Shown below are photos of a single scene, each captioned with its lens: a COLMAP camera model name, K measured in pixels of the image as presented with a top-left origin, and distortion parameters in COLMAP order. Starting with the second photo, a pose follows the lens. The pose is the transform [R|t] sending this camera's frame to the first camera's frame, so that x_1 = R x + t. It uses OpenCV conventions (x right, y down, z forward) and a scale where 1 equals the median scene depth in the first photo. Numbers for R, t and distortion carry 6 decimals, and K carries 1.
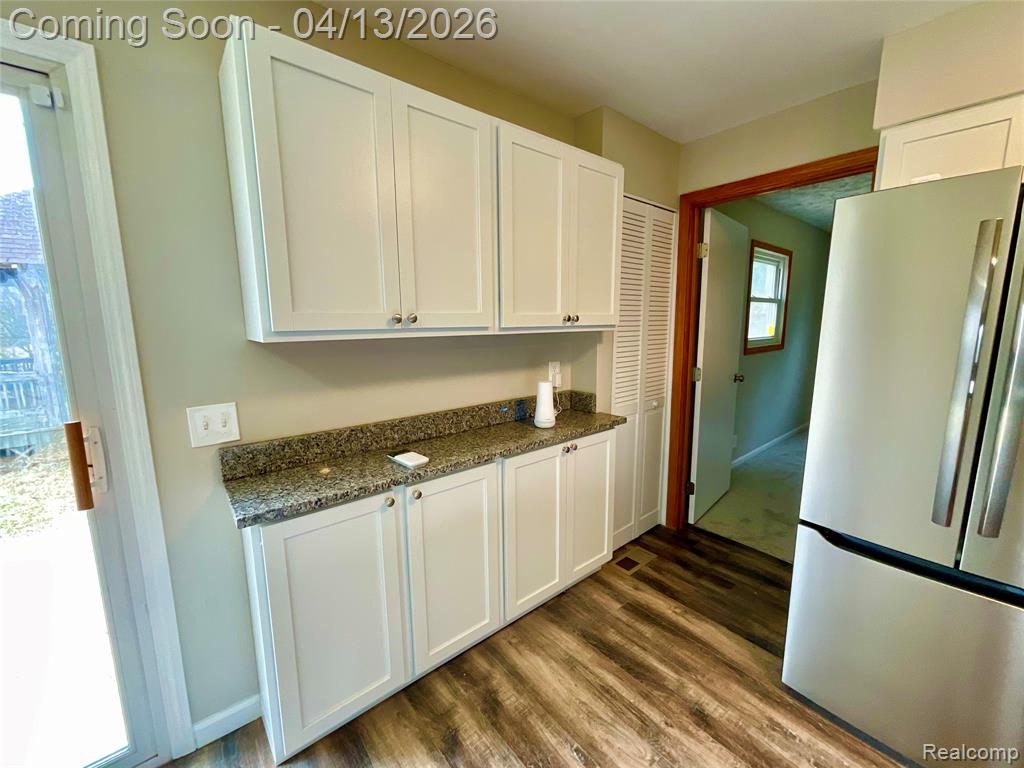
lens RADIAL K [[411.3, 0, 509.3], [0, 411.3, 380.8], [0, 0, 1]] dist [-0.000226, 0.000625]
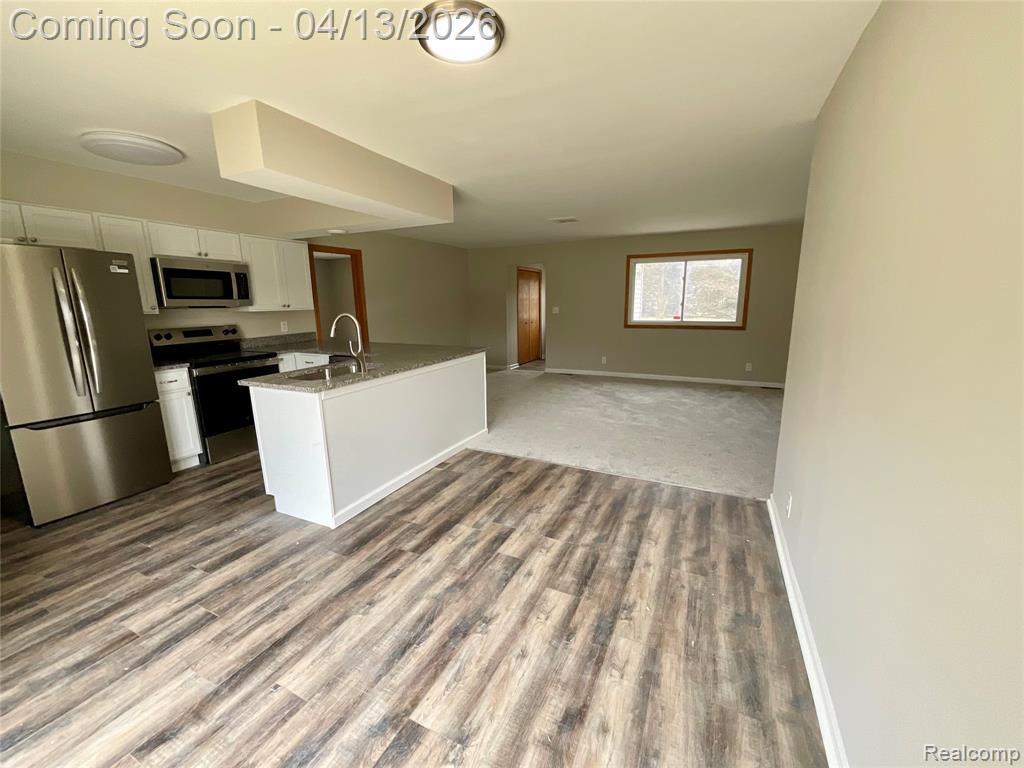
lens RADIAL K [[411.3, 0, 512.2], [0, 411.3, 383.5], [0, 0, 1]] dist [-0.000226, 0.000625]
pose [[-0.412546, -0.160915, 0.896612, -1.523768], [0.152252, 0.958249, 0.242030, 0.066395], [-0.898123, 0.236359, -0.370822, -0.249811]]
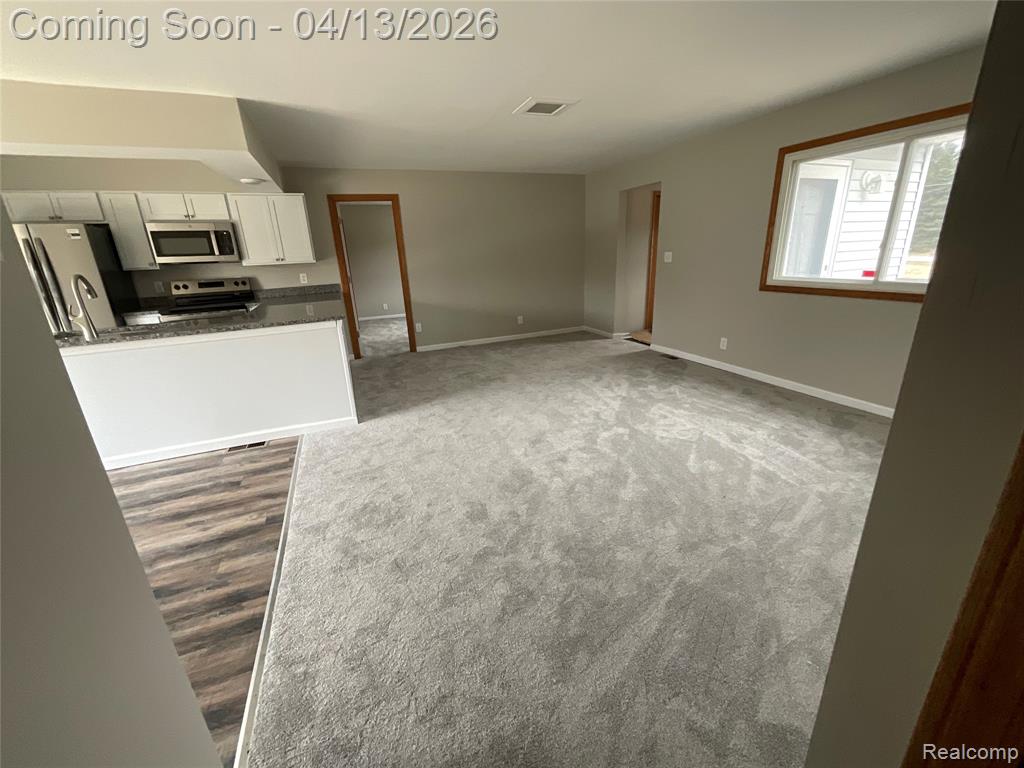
lens RADIAL K [[411.3, 0, 512.6], [0, 411.3, 383.9], [0, 0, 1]] dist [-0.000226, 0.000625]
pose [[0.293421, -0.293654, 0.909765, -0.749823], [0.175371, 0.952038, 0.250737, 0.418864], [-0.939760, 0.085975, 0.330846, -2.577320]]
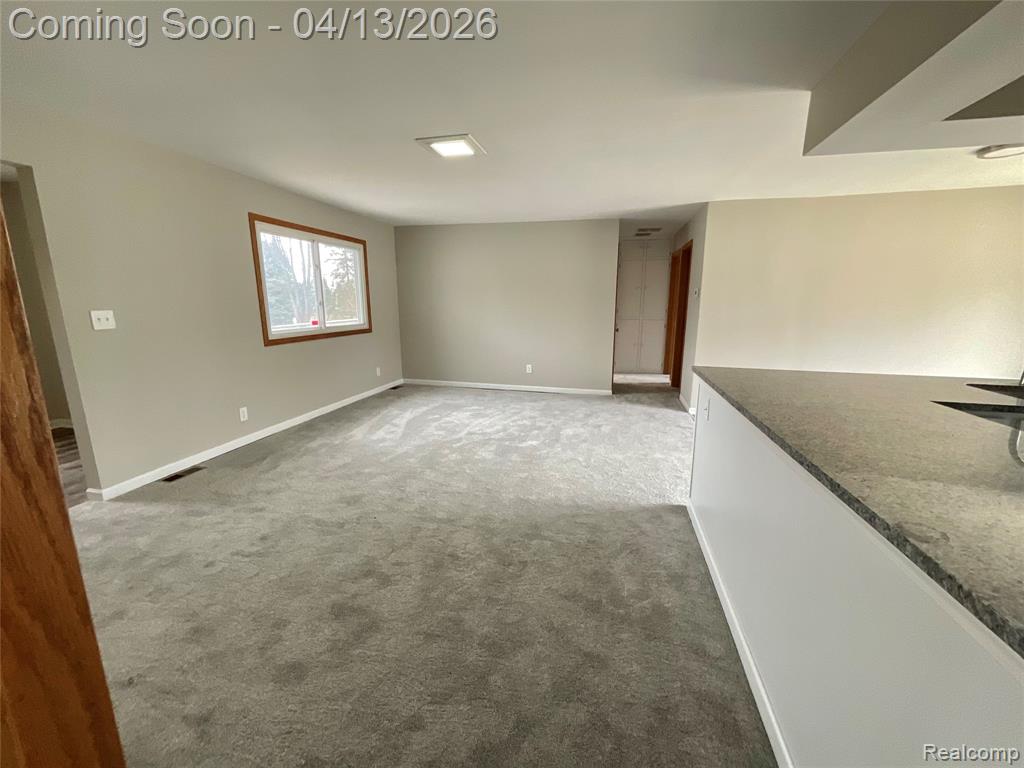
lens RADIAL K [[411.3, 0, 513.6], [0, 411.3, 386.7], [0, 0, 1]] dist [-0.000226, 0.000625]
pose [[-0.790288, 0.137665, -0.597070, 2.514378], [-0.081950, 0.941932, 0.325649, 0.055423], [0.607230, 0.306287, -0.733117, -0.351734]]
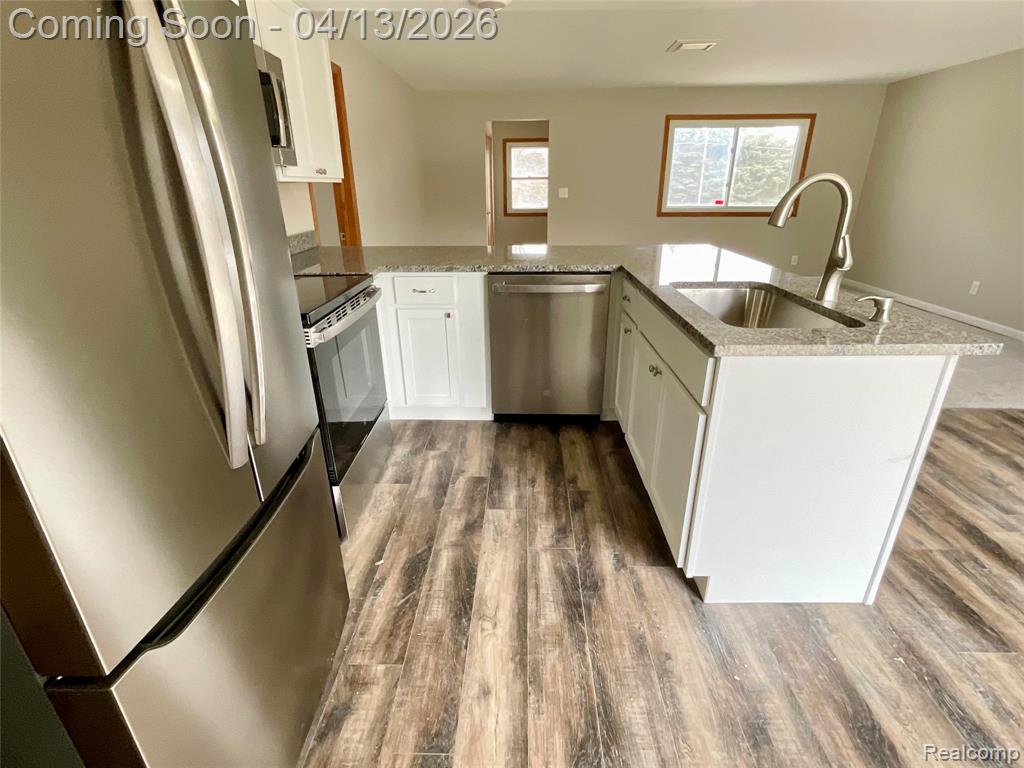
lens RADIAL K [[489.9, 0, 510.9], [0, 489.9, 383.8], [0, 0, 1]] dist [-0.008340, 0.006456]
pose [[-0.753486, -0.228605, 0.616441, 0.193720], [0.113078, 0.878572, 0.464032, -0.058294], [-0.647667, 0.419347, -0.636141, 0.870040]]
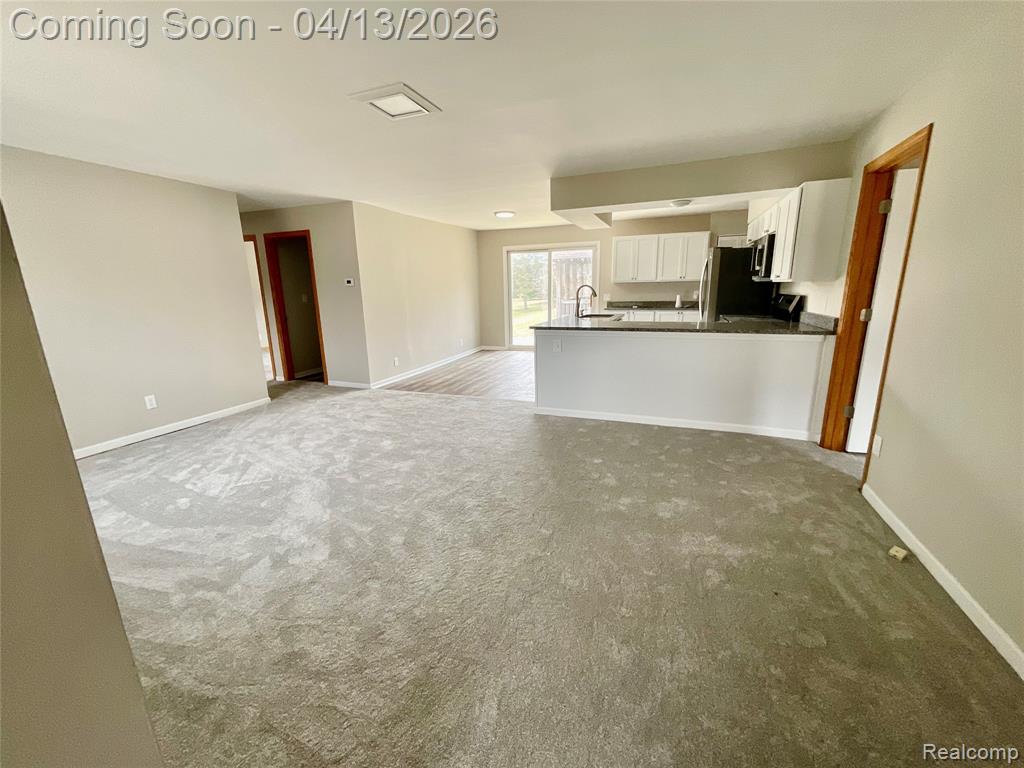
lens RADIAL K [[411.3, 0, 510.3], [0, 411.3, 381.9], [0, 0, 1]] dist [-0.000226, 0.000625]
pose [[0.489402, 0.202909, -0.848124, 3.212773], [-0.112041, 0.979124, 0.169598, 0.364874], [0.864831, 0.012023, 0.501919, -2.549141]]
